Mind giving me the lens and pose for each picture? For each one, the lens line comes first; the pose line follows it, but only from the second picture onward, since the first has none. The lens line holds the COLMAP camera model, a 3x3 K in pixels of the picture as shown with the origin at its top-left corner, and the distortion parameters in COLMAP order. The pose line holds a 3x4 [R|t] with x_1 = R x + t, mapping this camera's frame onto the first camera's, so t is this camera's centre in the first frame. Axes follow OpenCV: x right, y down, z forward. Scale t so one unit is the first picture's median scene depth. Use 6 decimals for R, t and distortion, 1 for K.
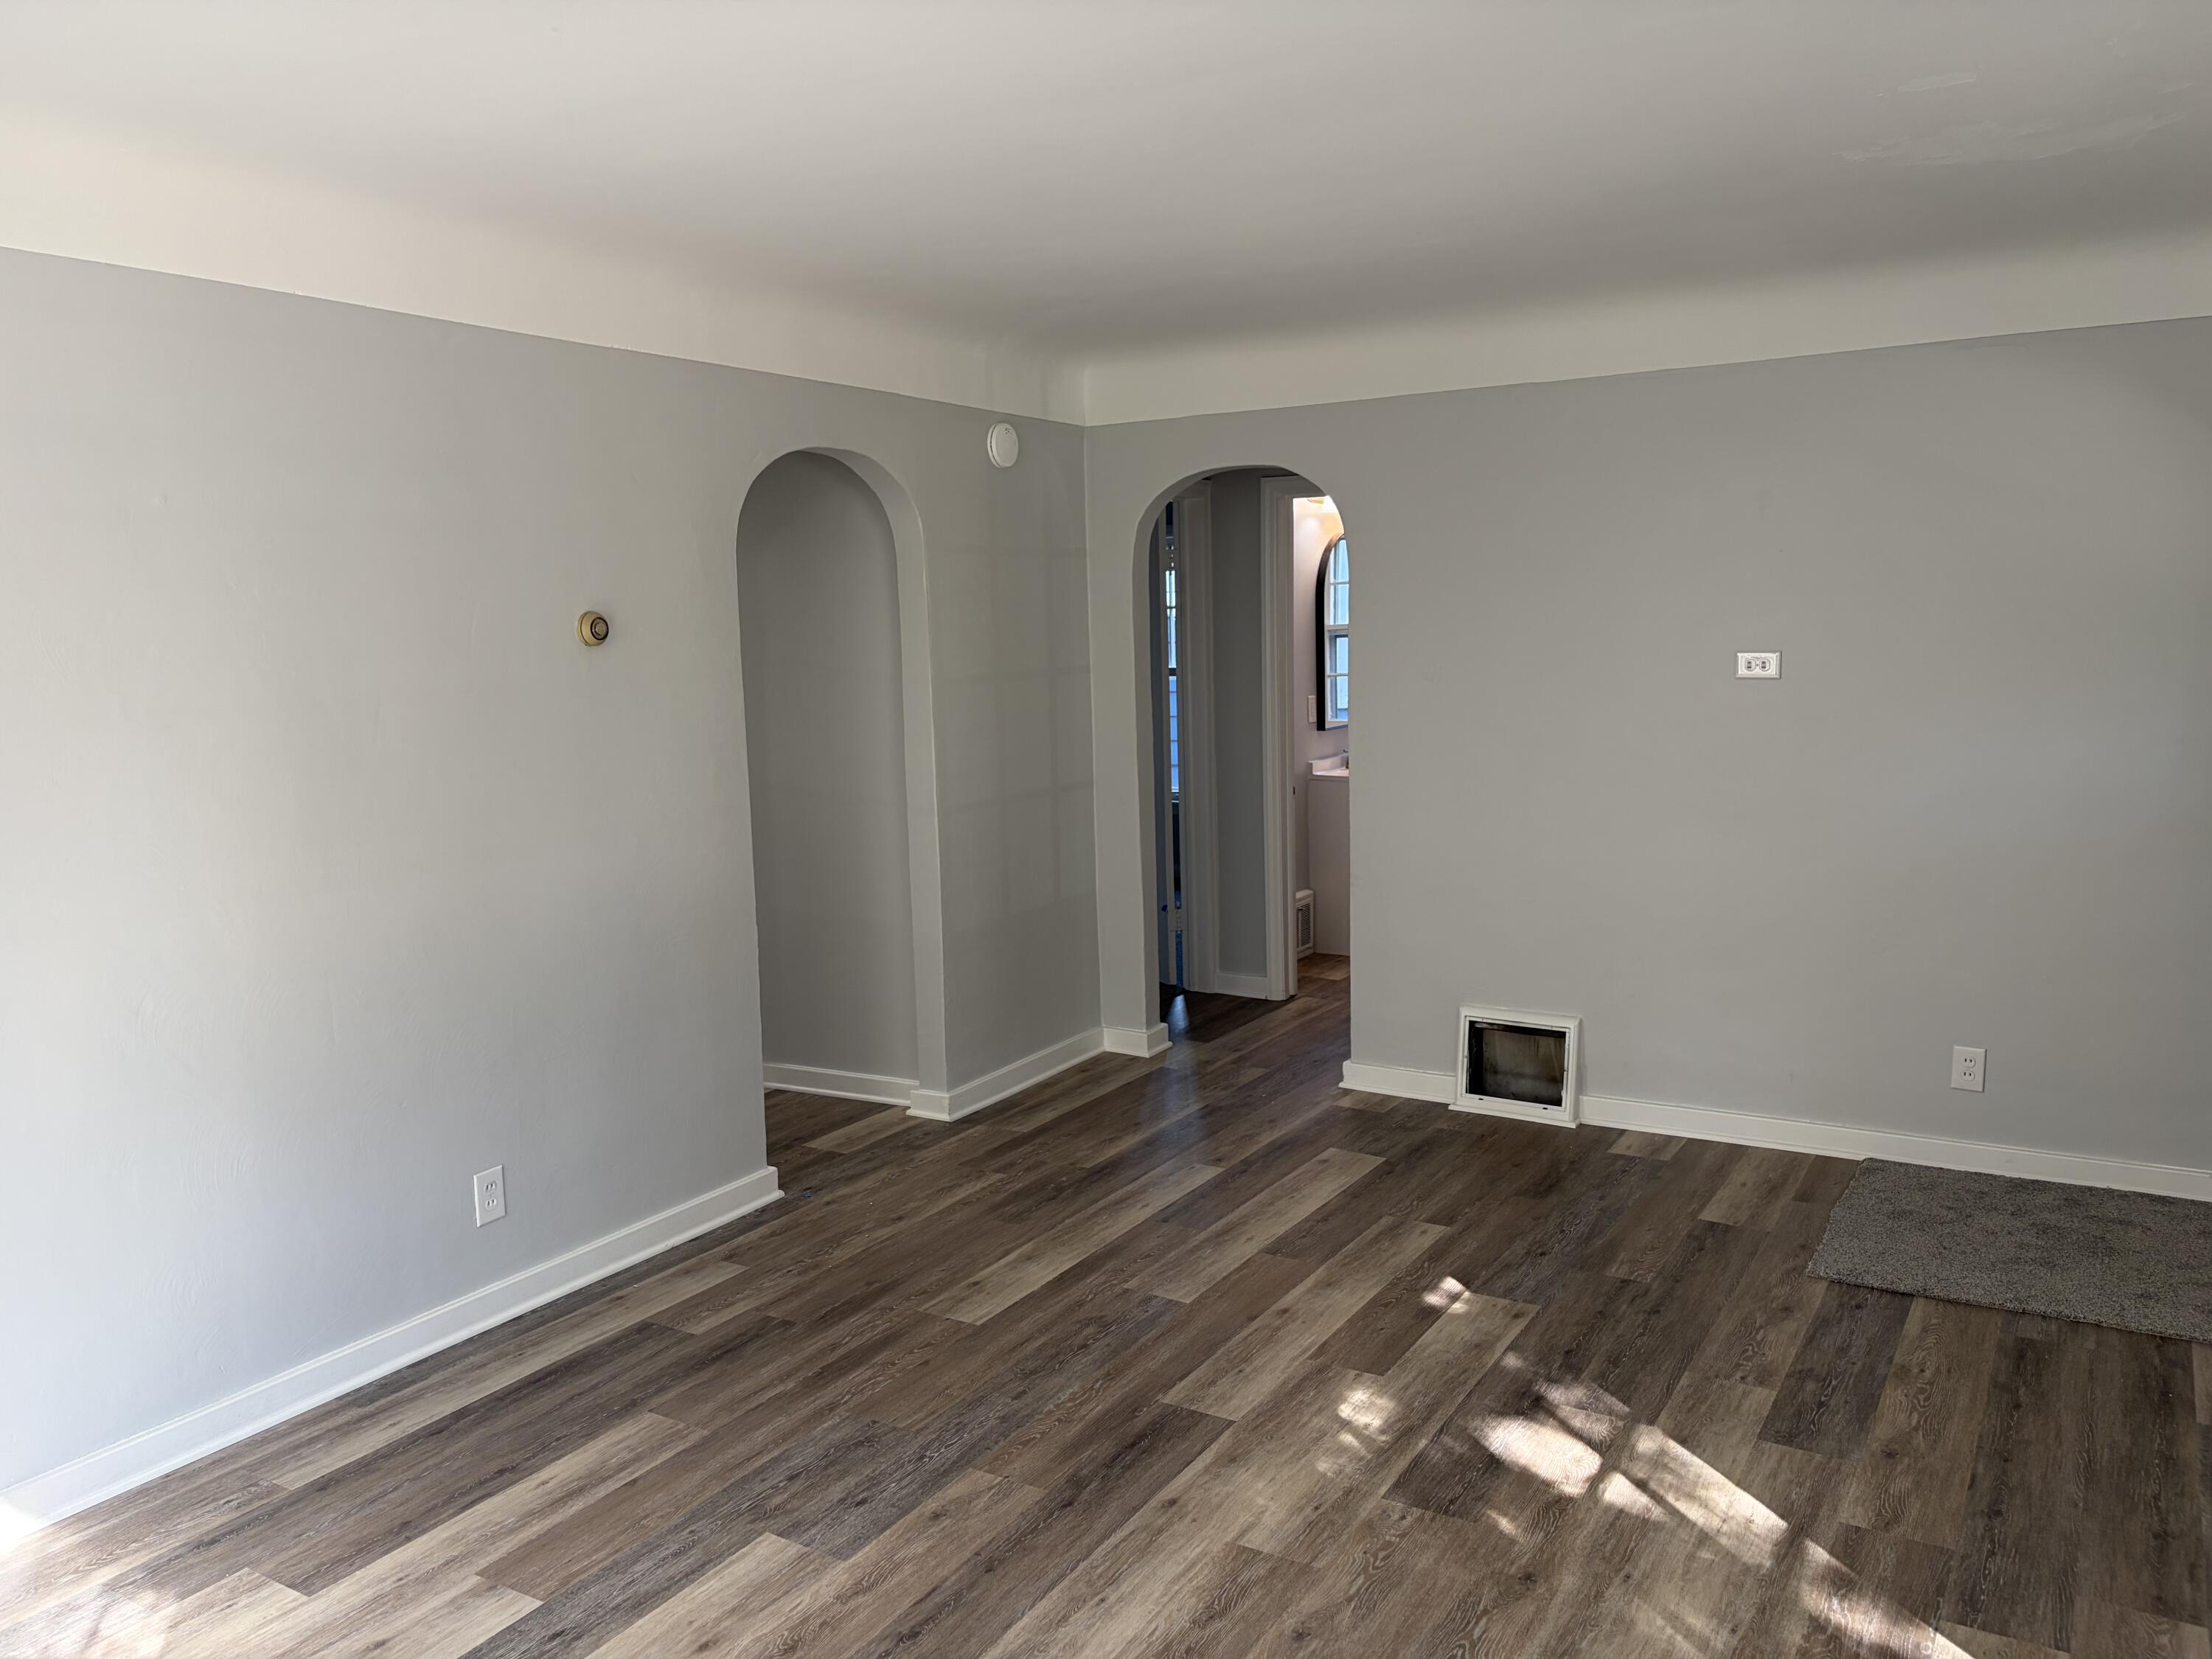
lens RADIAL K [[1681.3, 0, 1108.4], [0, 1681.3, 824.3], [0, 0, 1]] dist [0.036756, -0.036179]
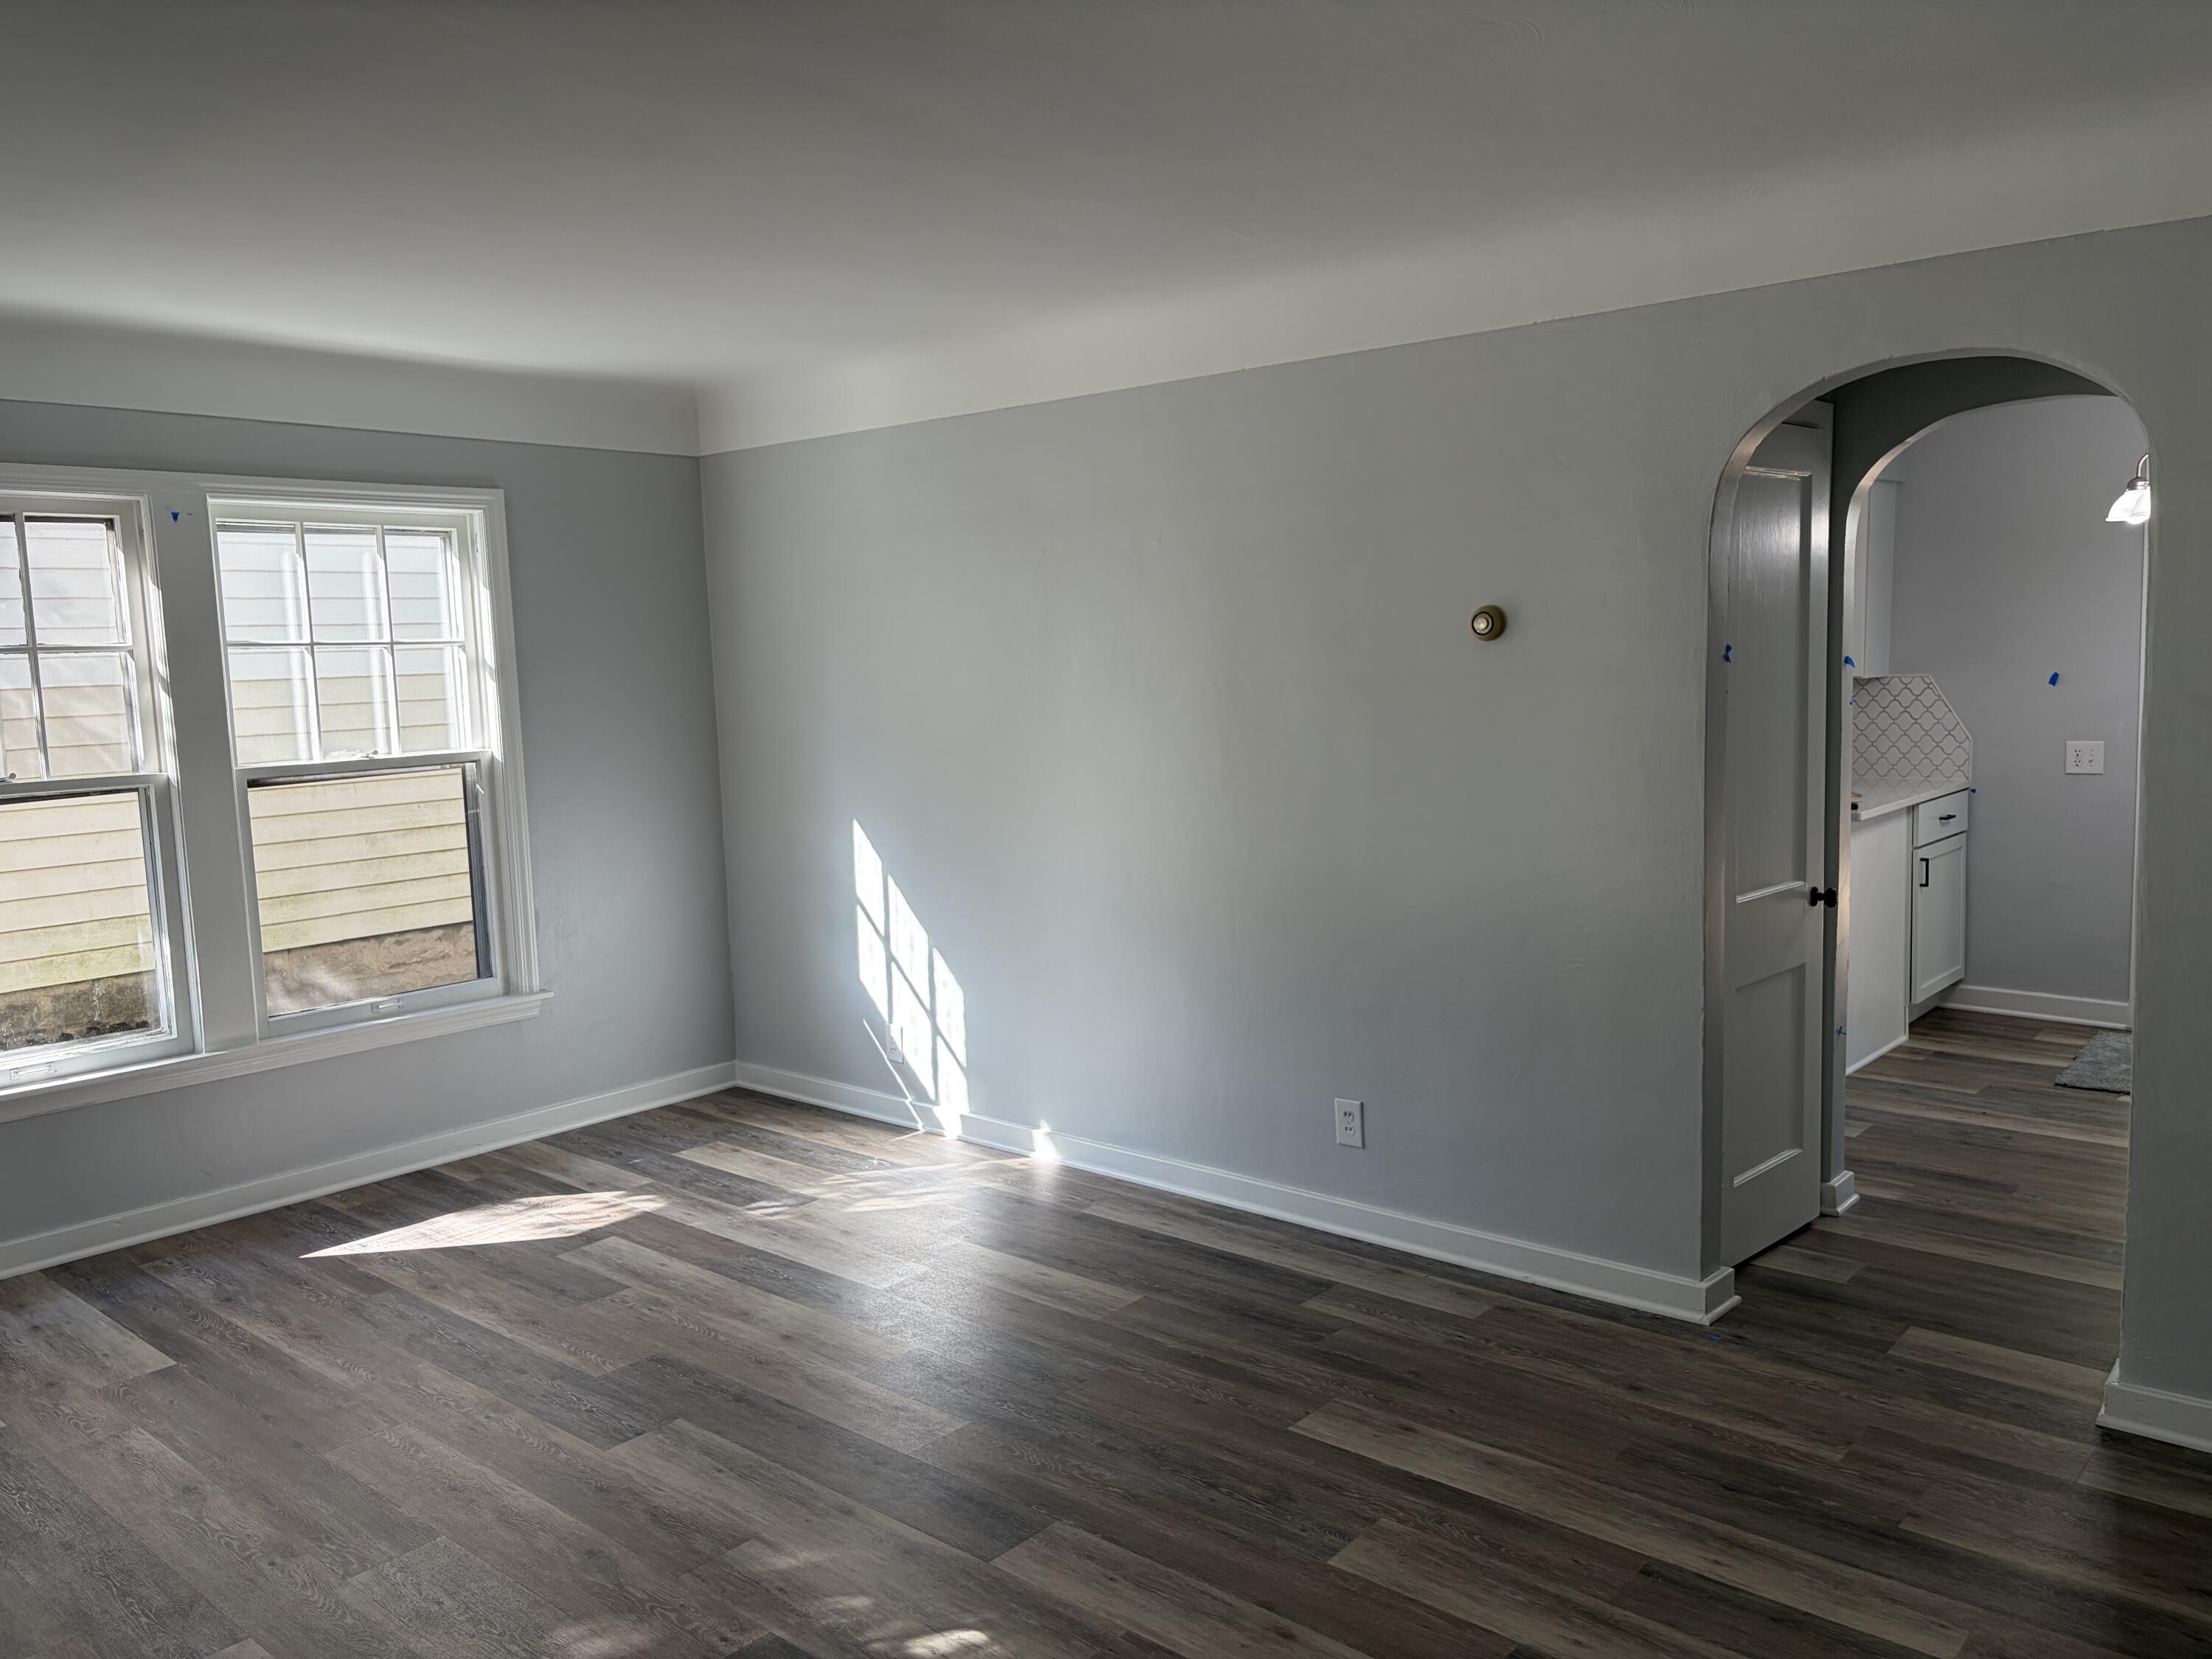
lens RADIAL K [[1681.3, 0, 1112.9], [0, 1681.3, 835.6], [0, 0, 1]] dist [0.036756, -0.036179]
pose [[-0.175025, 0.136990, -0.974987, 0.708737], [-0.086923, 0.984256, 0.153896, -0.126052], [0.980720, 0.111684, -0.160362, 0.958189]]
